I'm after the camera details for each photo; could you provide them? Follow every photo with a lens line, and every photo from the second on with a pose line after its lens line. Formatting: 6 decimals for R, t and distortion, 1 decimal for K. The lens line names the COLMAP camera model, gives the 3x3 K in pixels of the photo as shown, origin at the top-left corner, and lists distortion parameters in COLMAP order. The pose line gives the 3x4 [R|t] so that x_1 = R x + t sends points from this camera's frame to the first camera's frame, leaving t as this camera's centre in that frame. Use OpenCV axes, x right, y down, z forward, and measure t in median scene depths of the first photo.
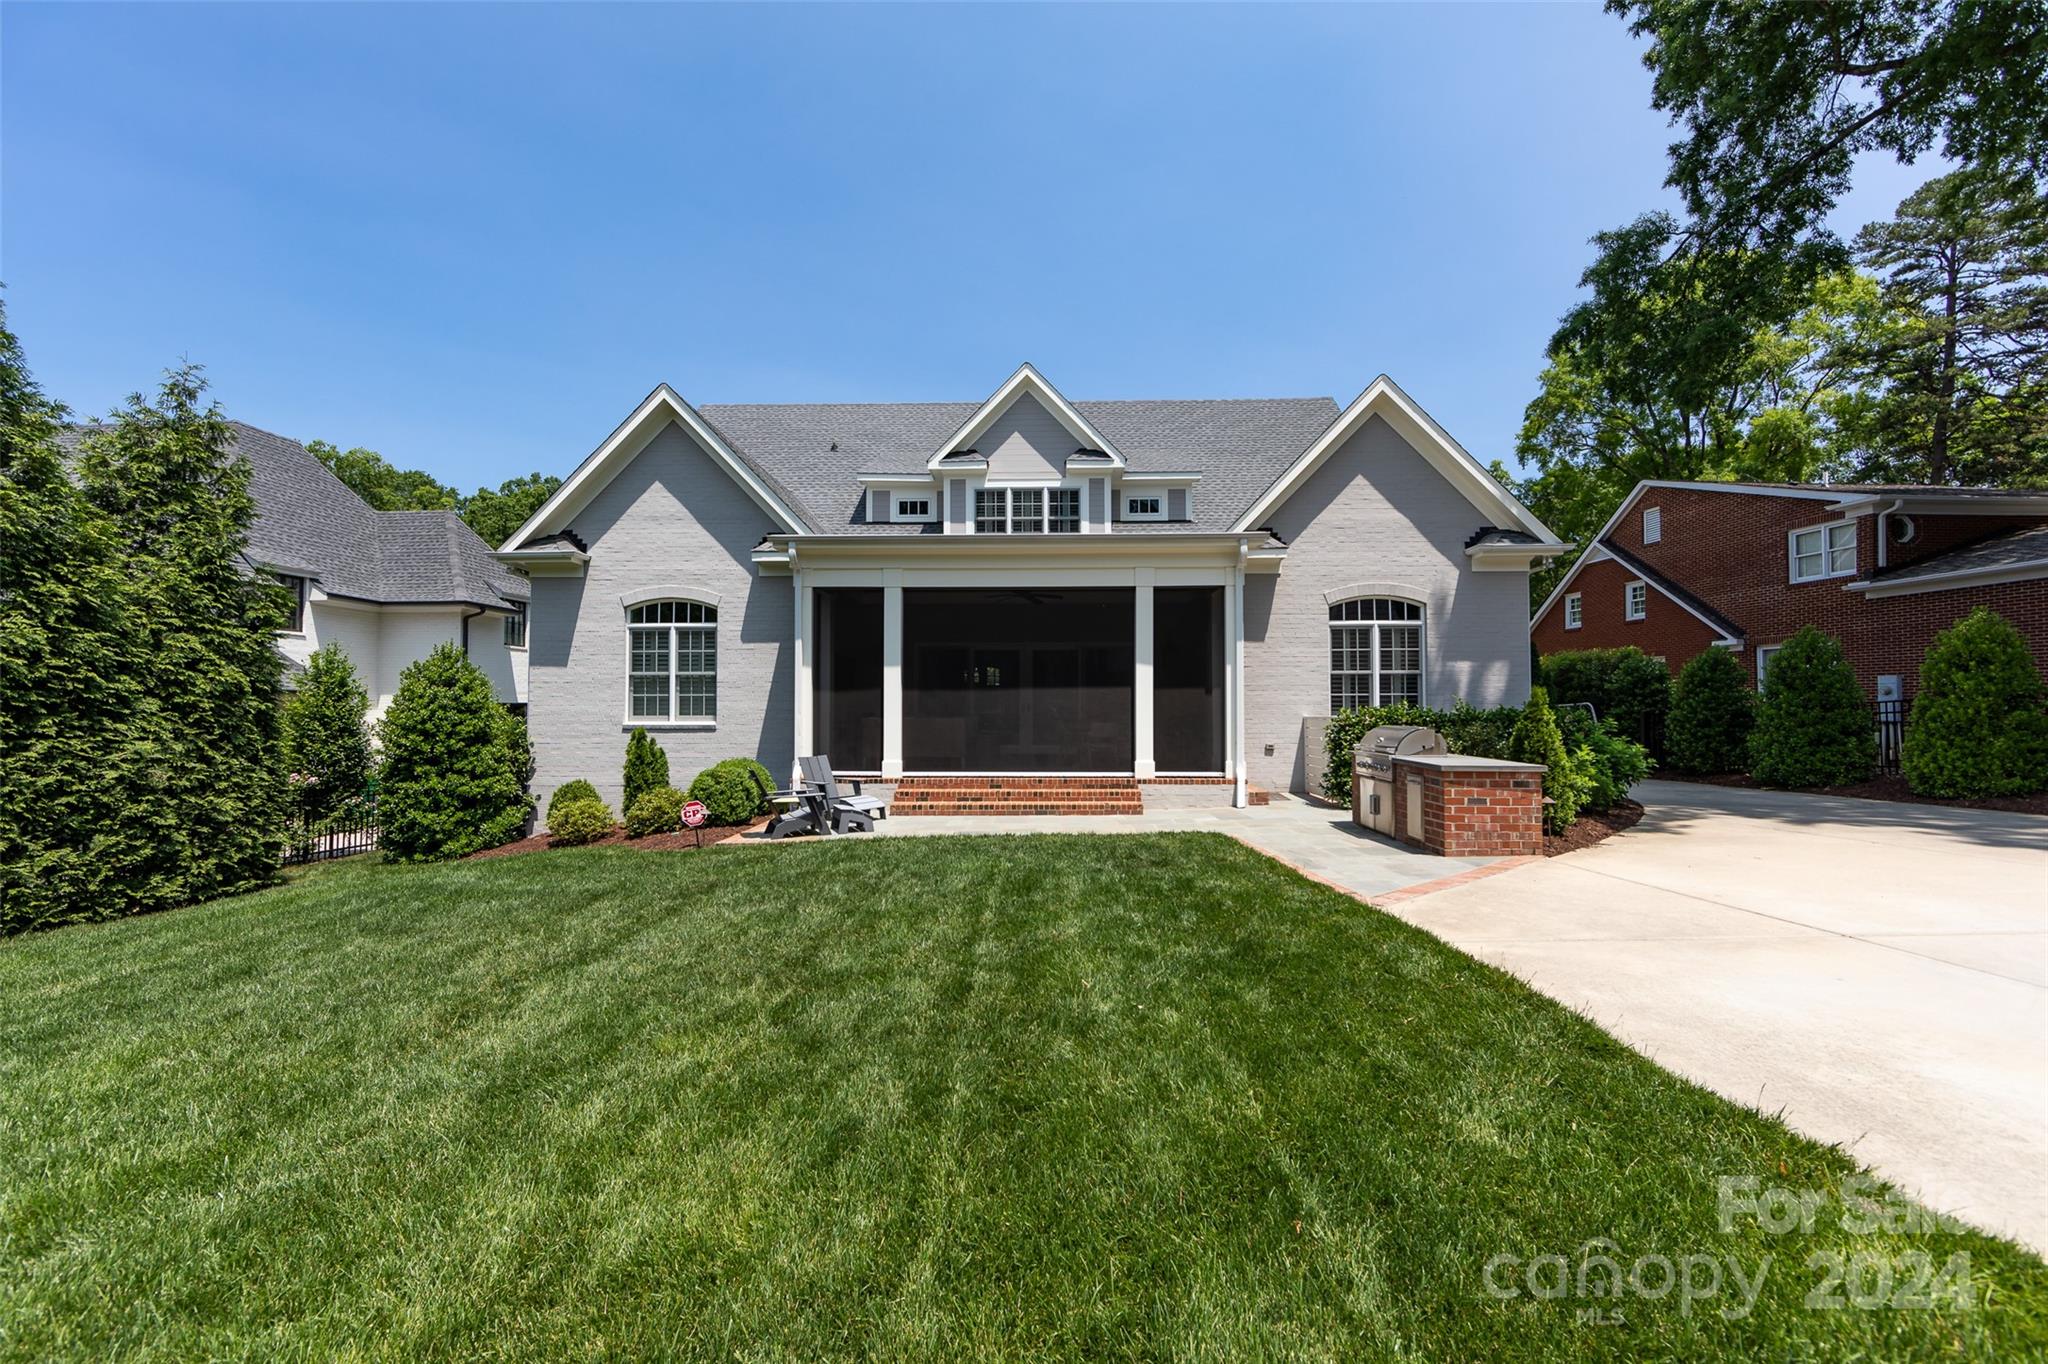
lens RADIAL K [[808.0, 0, 1025.6], [0, 808.0, 686.7], [0, 0, 1]] dist [-0.001932, -0.000245]
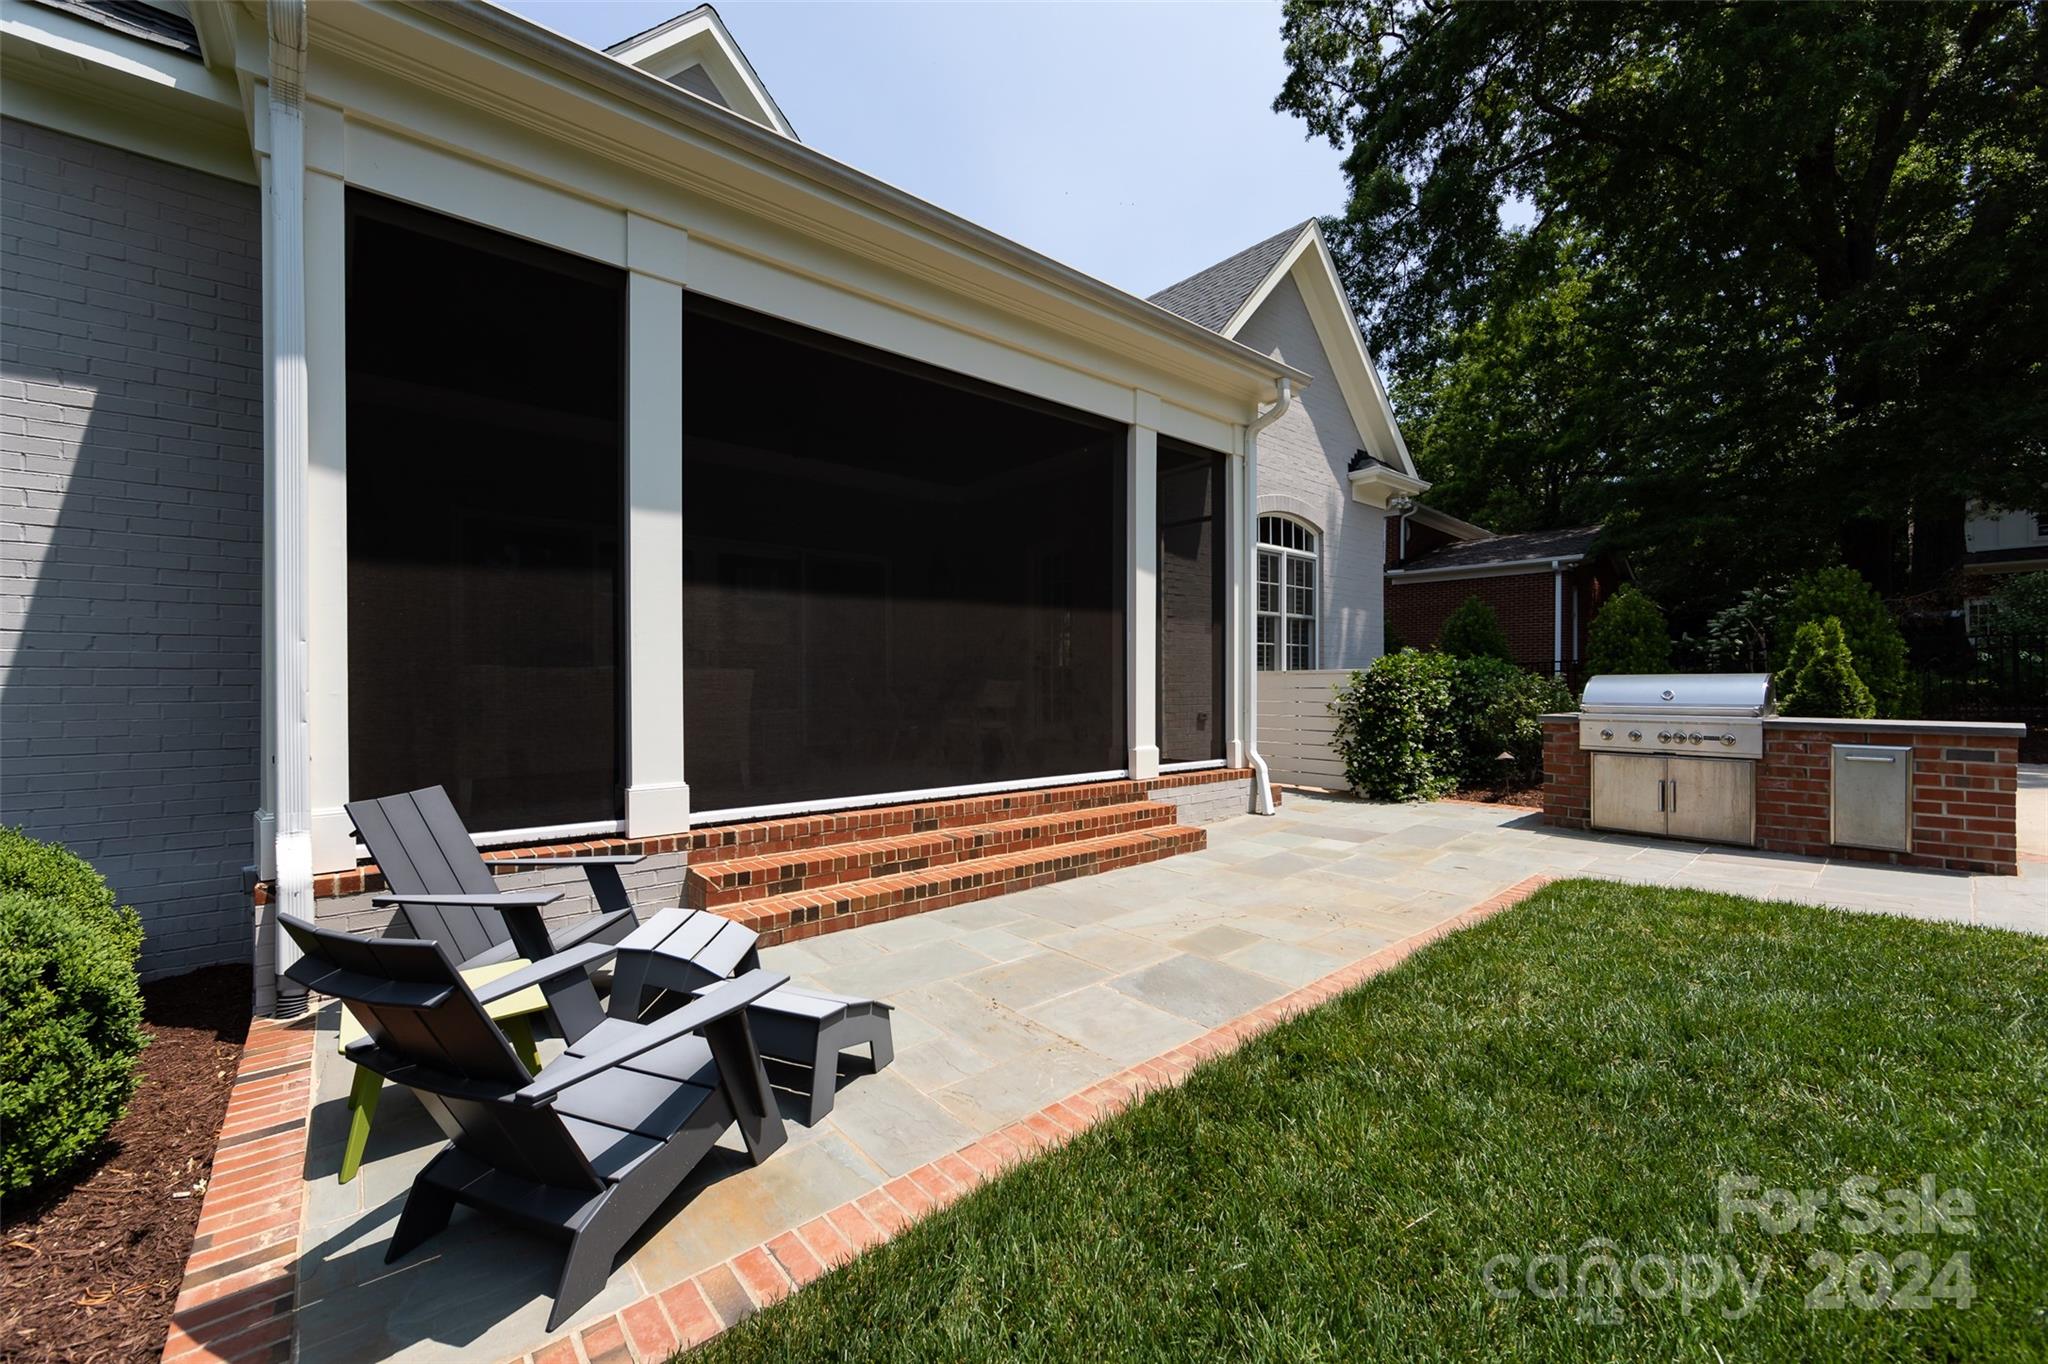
lens RADIAL K [[808.0, 0, 1025.6], [0, 808.0, 686.7], [0, 0, 1]] dist [-0.001932, -0.000245]
pose [[0.743326, -0.003556, 0.668920, -0.253547], [-0.015777, 0.999614, 0.022846, 0.035505], [-0.668743, -0.027536, 0.742983, 0.583517]]
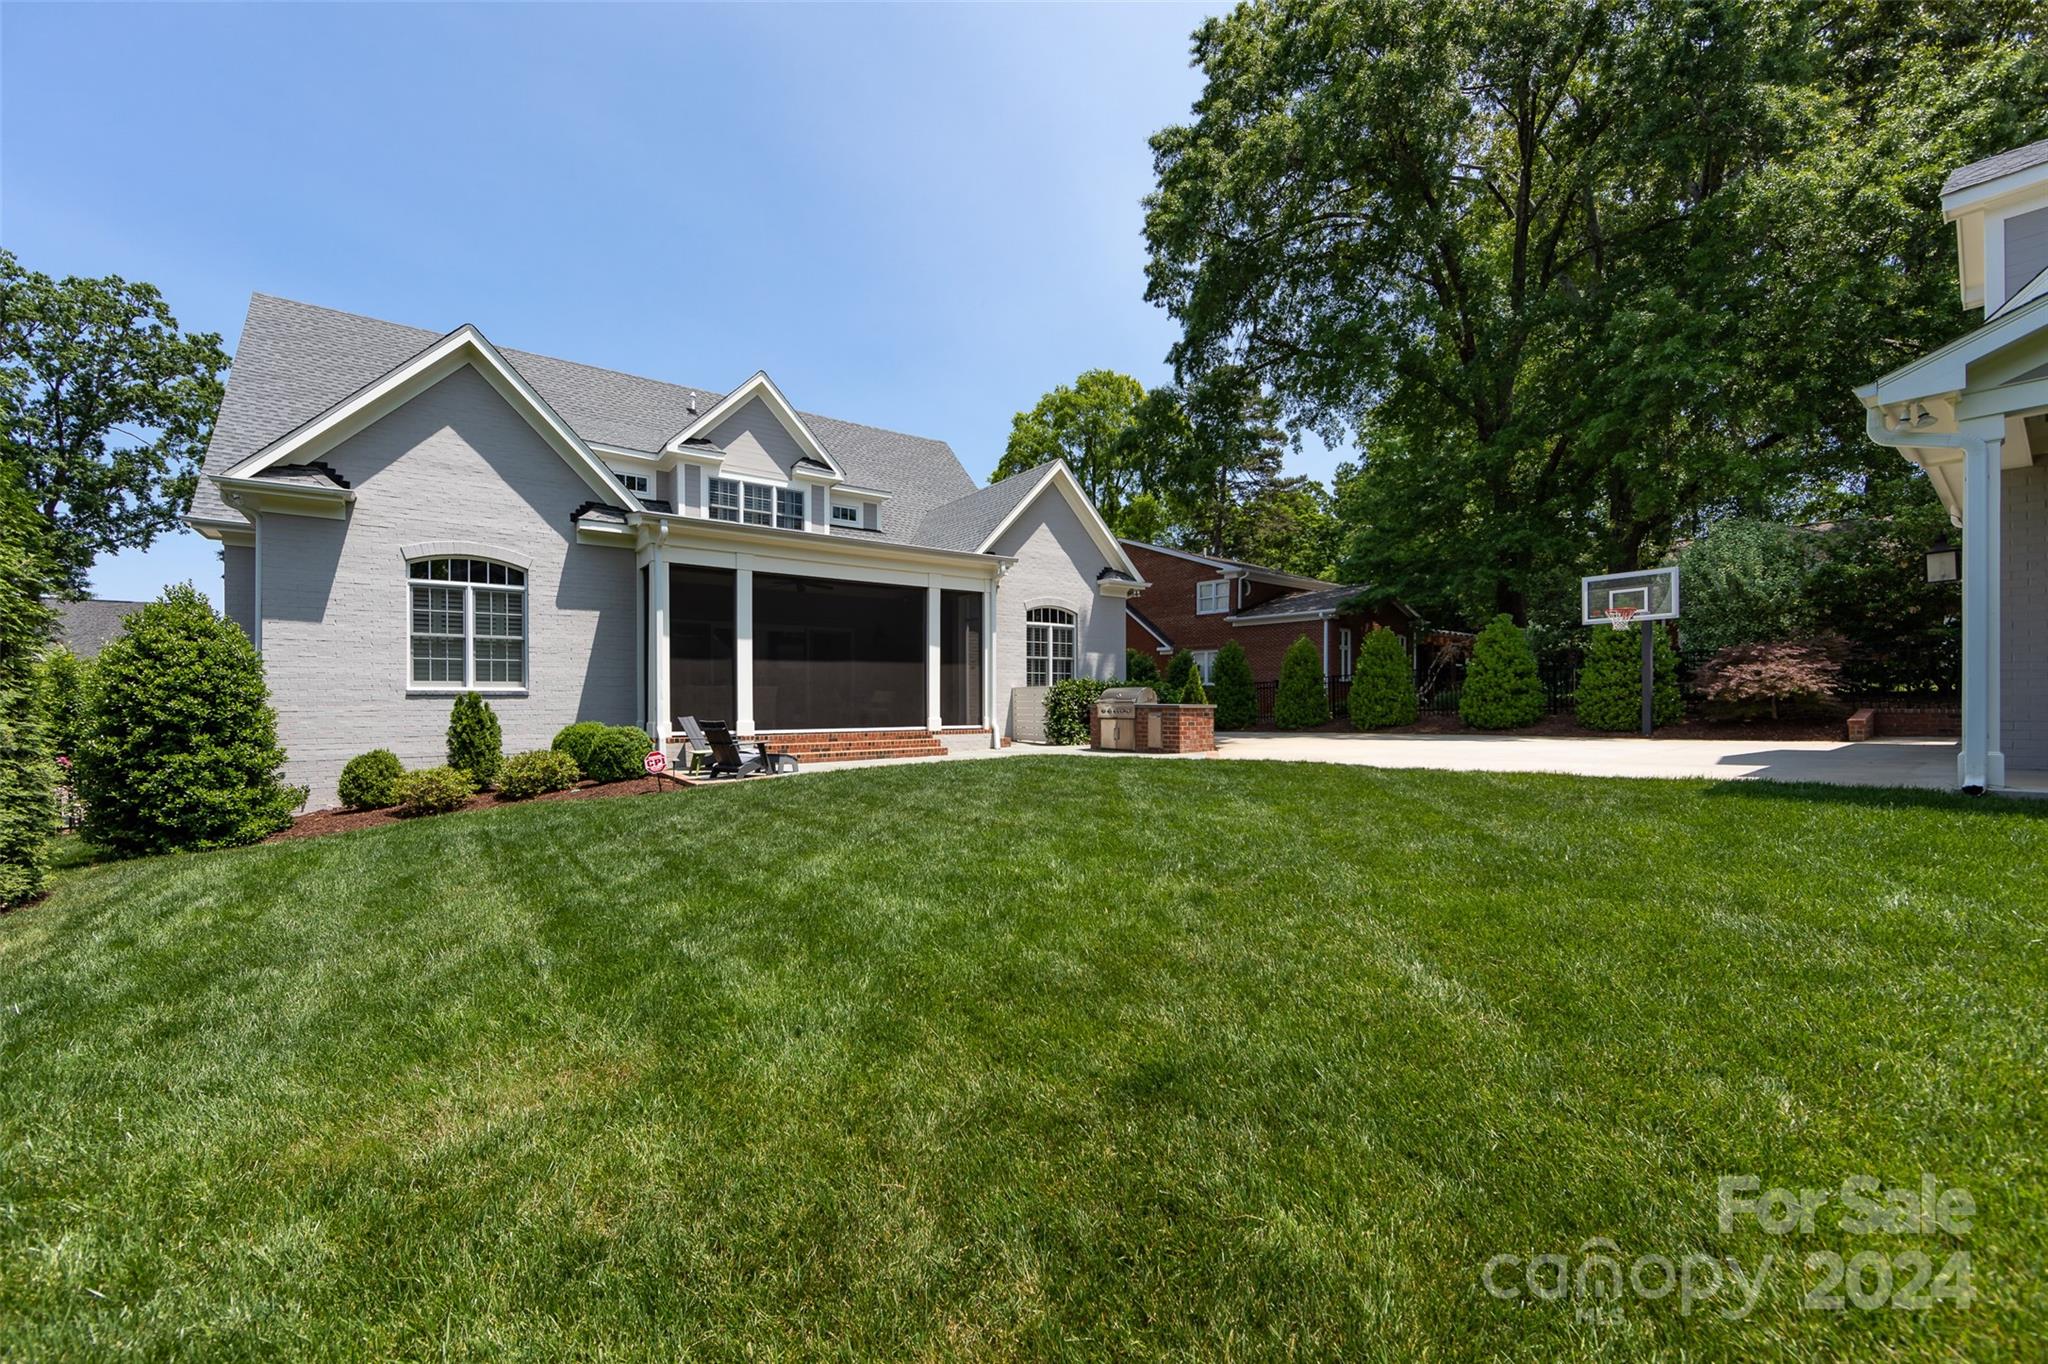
lens RADIAL K [[811.6, 0, 1024.7], [0, 811.6, 702.9], [0, 0, 1]] dist [0.000114, -0.000059]
pose [[0.786163, -0.002754, 0.618013, -0.516674], [-0.014720, 0.999623, 0.023179, 0.030137], [-0.617844, -0.027320, 0.785826, -0.143200]]
